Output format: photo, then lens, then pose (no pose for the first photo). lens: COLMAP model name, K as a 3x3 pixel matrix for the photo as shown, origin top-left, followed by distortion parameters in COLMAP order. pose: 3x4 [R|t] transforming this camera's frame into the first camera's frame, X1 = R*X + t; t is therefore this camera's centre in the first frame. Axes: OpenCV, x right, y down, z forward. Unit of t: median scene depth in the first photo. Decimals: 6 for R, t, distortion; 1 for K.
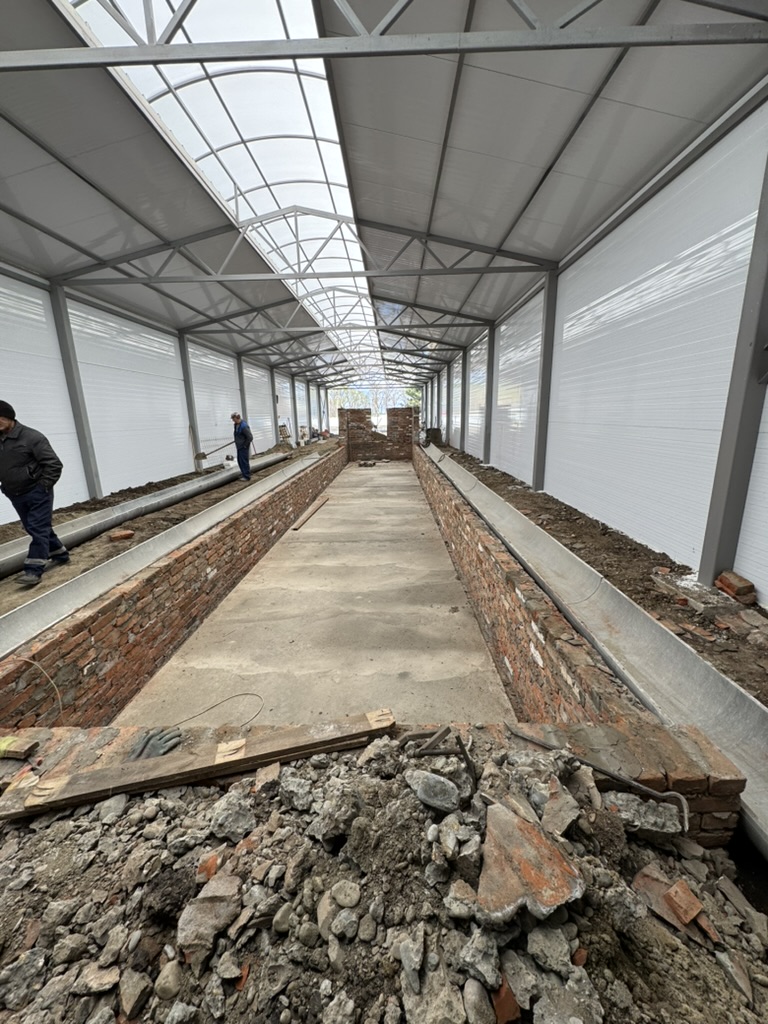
lens RADIAL K [[408.3, 0, 384.4], [0, 408.3, 503.5], [0, 0, 1]] dist [-0.002820, 0.001110]
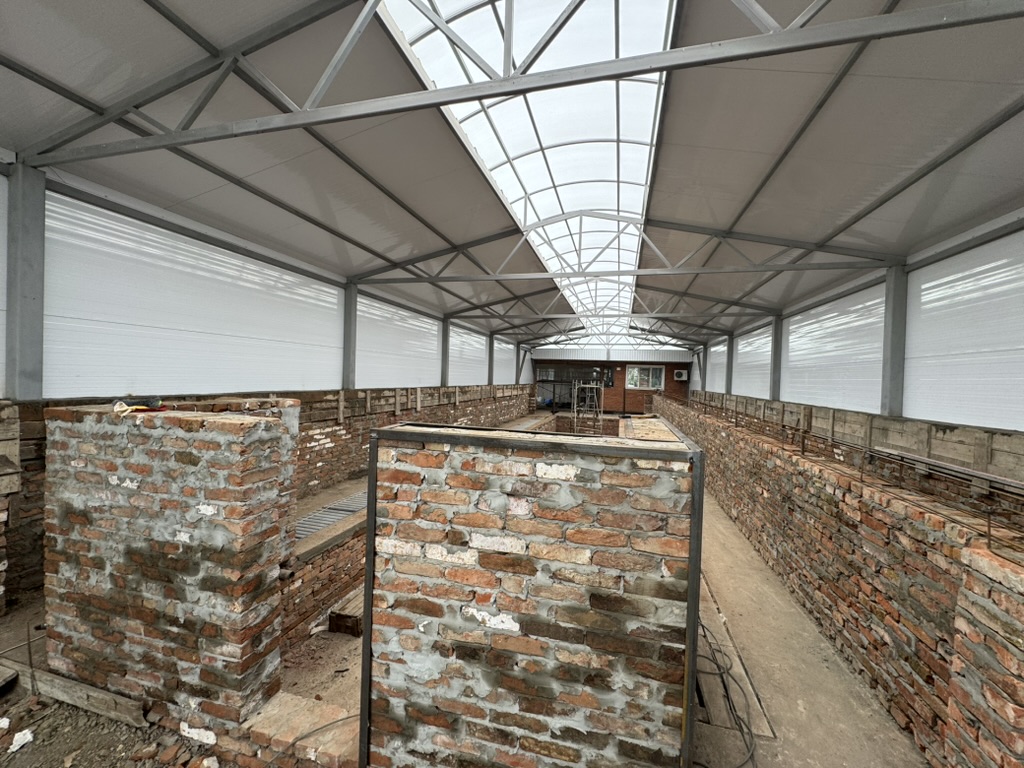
lens RADIAL K [[408.3, 0, 514.0], [0, 408.3, 382.2], [0, 0, 1]] dist [-0.002820, 0.001110]
pose [[0.972612, 0.048418, -0.227336, -0.122170], [-0.093401, 0.977037, -0.191507, -0.110453], [0.212843, 0.207495, 0.954800, 0.105890]]
